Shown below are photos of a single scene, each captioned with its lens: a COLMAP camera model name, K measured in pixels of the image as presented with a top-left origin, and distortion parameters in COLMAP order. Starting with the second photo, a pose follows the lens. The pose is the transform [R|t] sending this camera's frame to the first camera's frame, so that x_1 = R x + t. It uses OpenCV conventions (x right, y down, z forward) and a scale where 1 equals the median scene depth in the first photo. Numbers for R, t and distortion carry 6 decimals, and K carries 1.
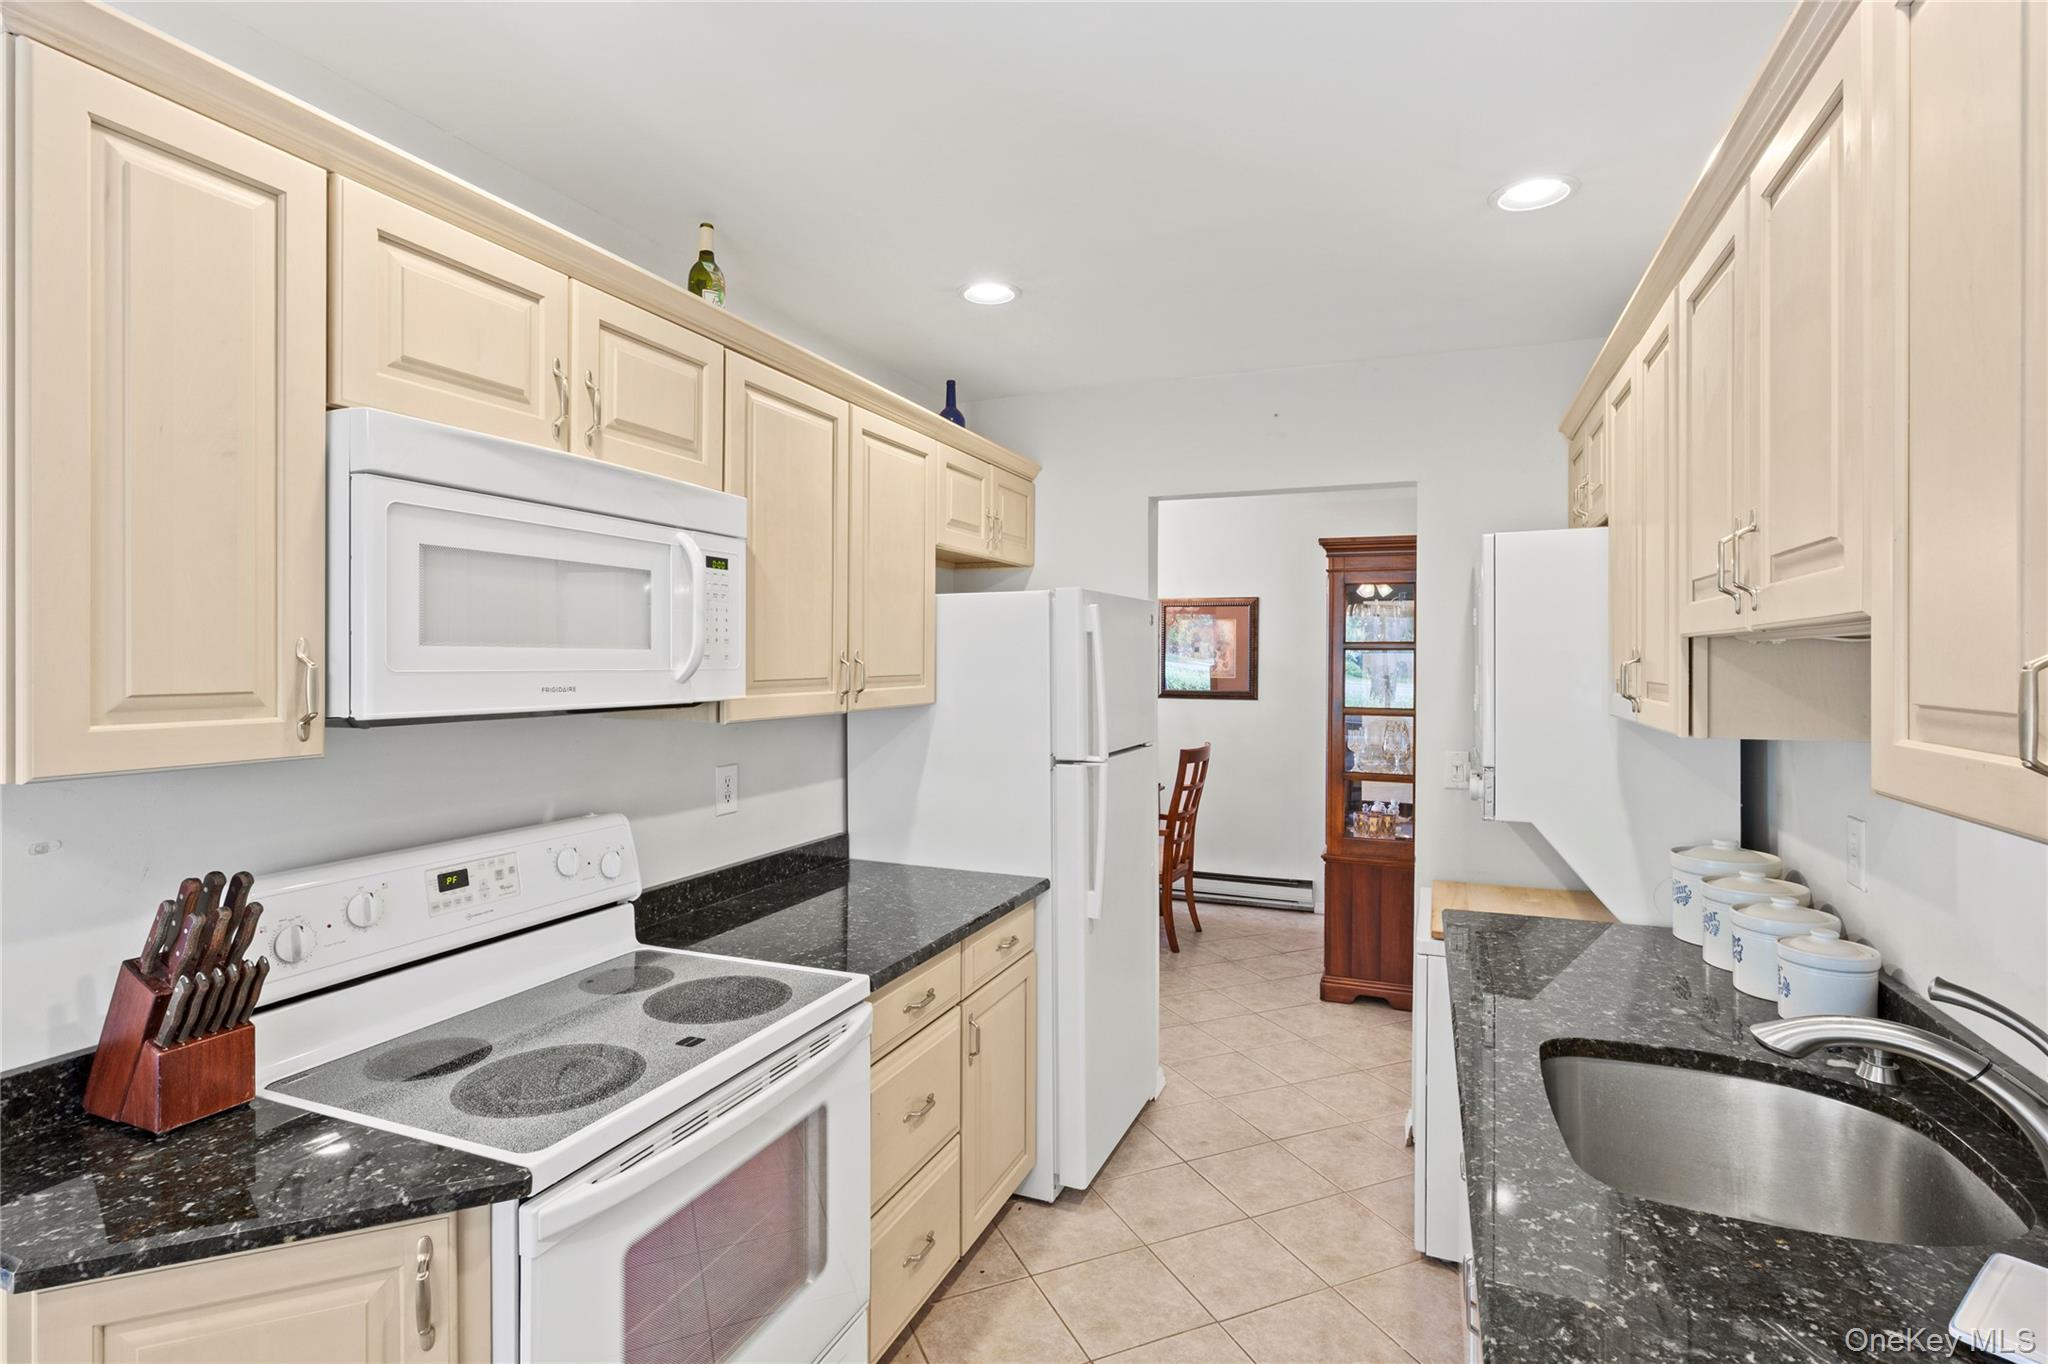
lens RADIAL K [[997.4, 0, 1030.5], [0, 997.4, 666.1], [0, 0, 1]] dist [0.000800, 0.001375]
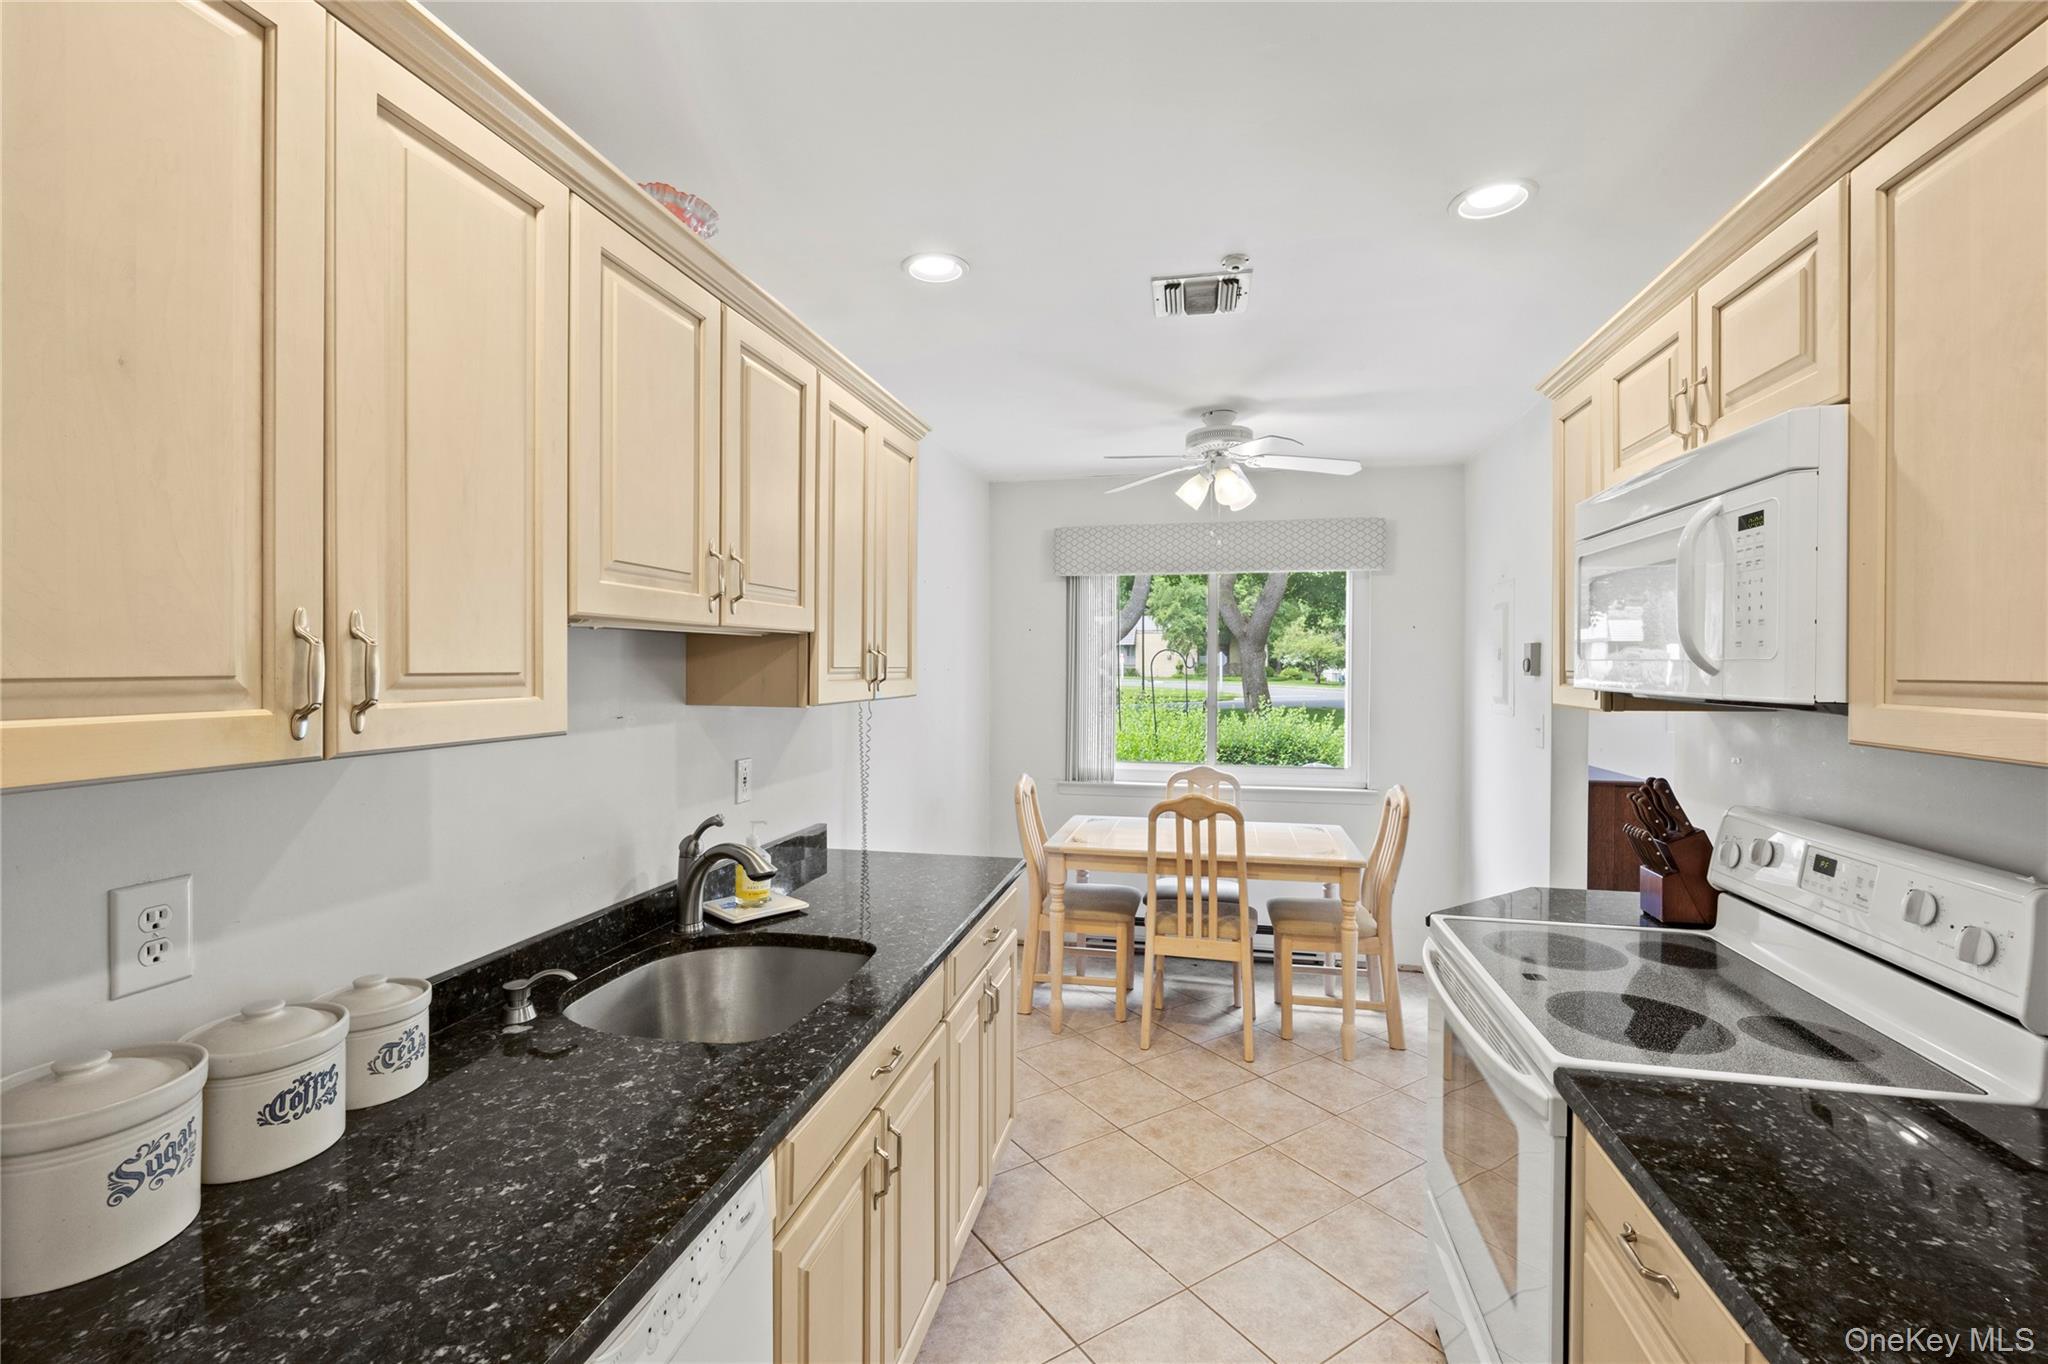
lens RADIAL K [[878.5, 0, 1021.8], [0, 878.5, 673.2], [0, 0, 1]] dist [-0.009071, 0.000345]
pose [[-0.986839, -0.003345, -0.161671, 0.401877], [-0.005897, 0.999866, 0.015303, 0.007772], [0.161598, 0.016055, -0.986726, 1.825641]]
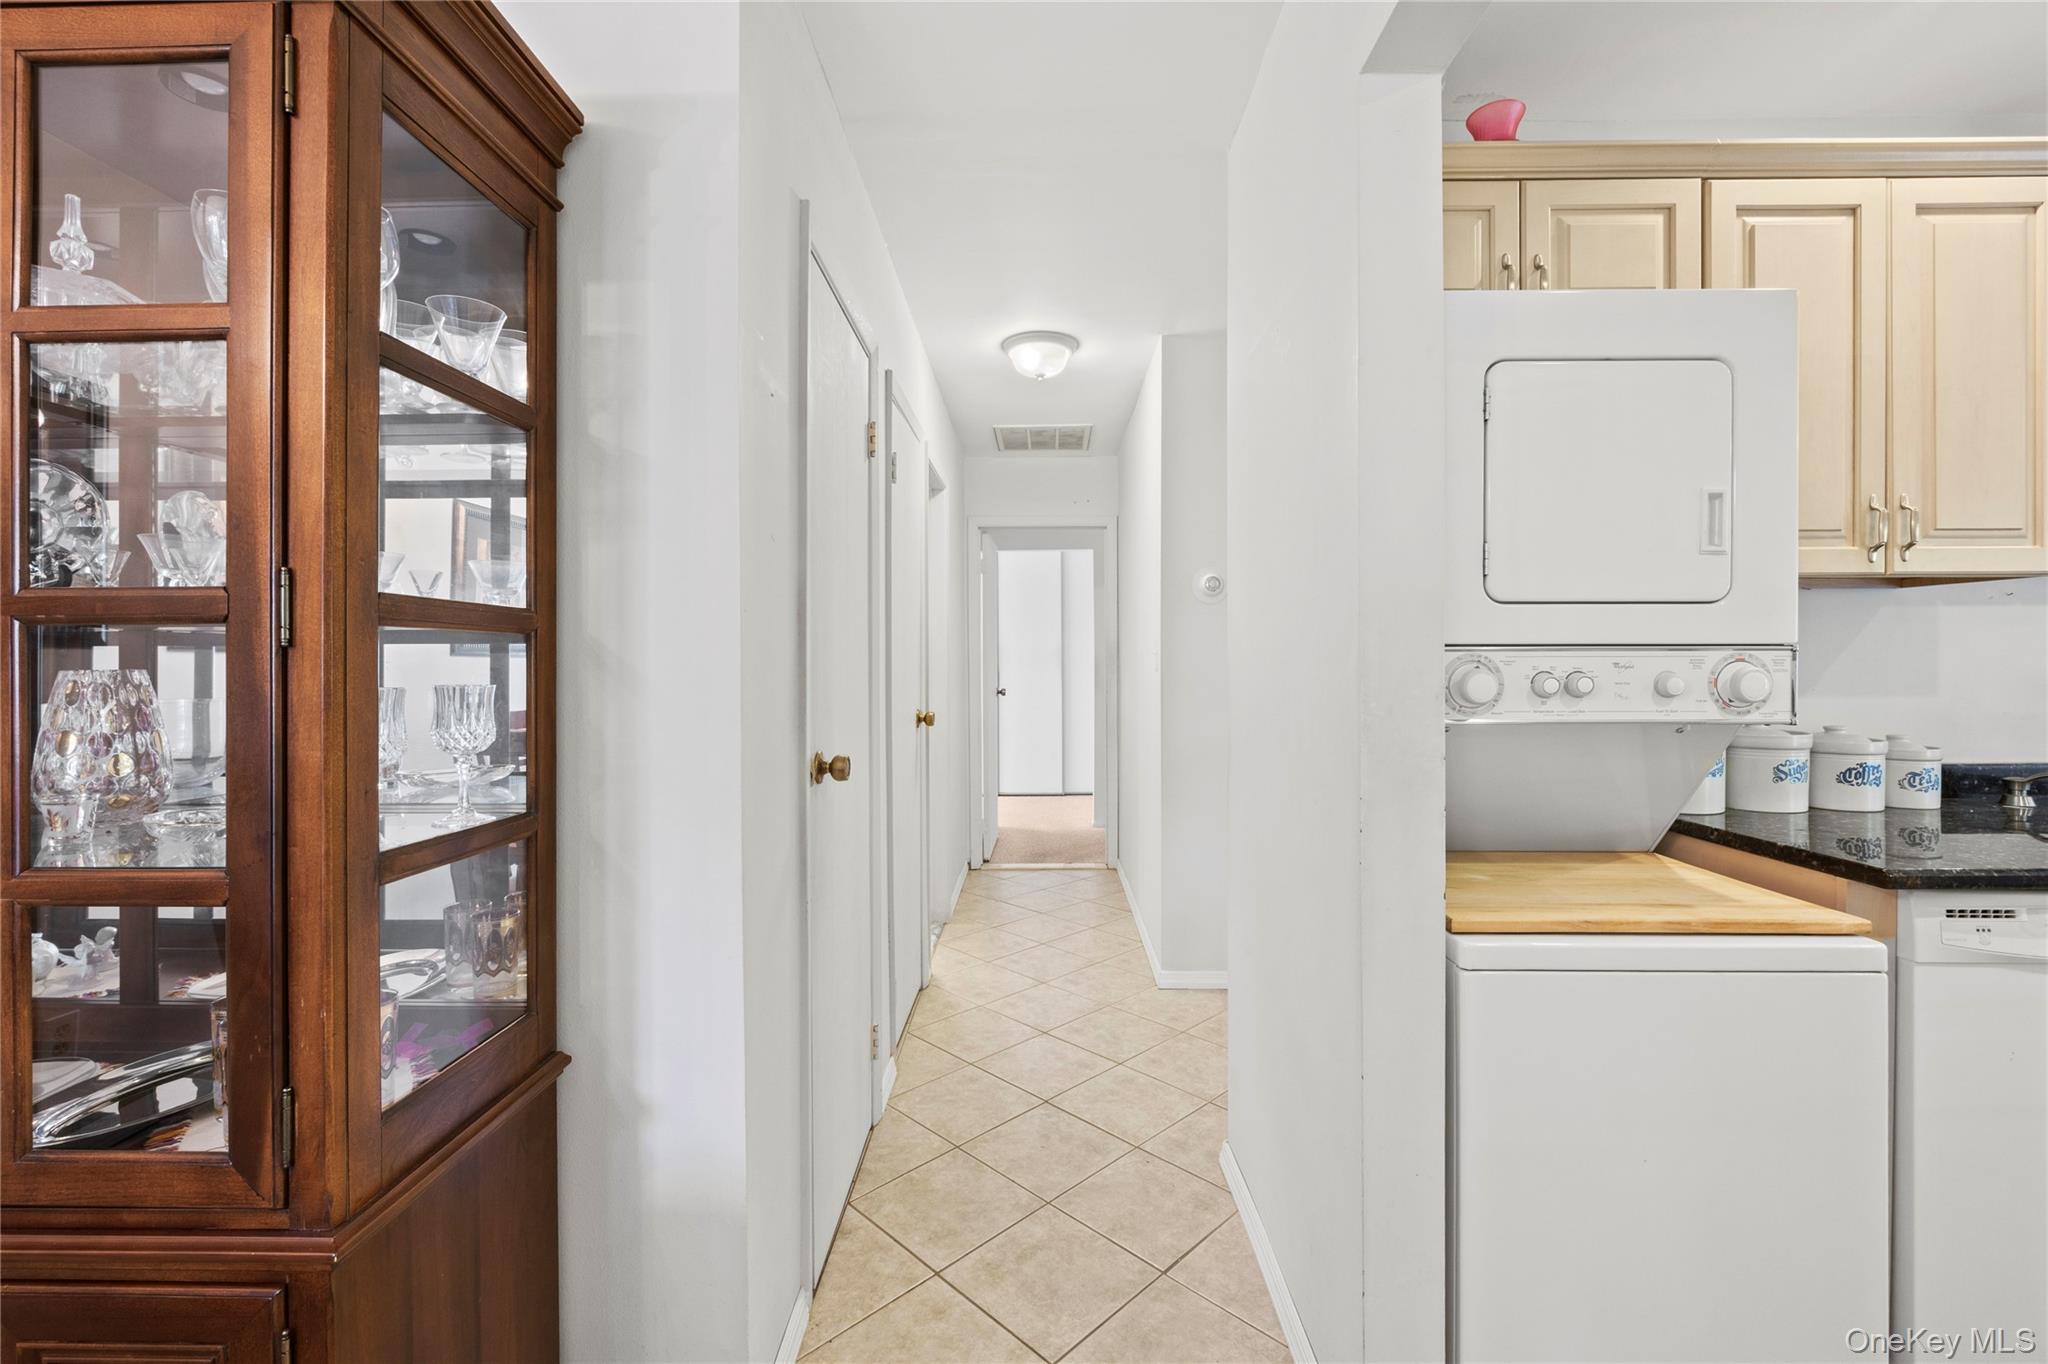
lens RADIAL K [[913.4, 0, 1021.3], [0, 913.4, 666.1], [0, 0, 1]] dist [-0.003557, 0.000066]
pose [[-0.361146, -0.008446, 0.932471, 0.115670], [0.007044, 0.999906, 0.011785, 0.156656], [-0.932483, 0.010824, -0.361053, 2.539258]]
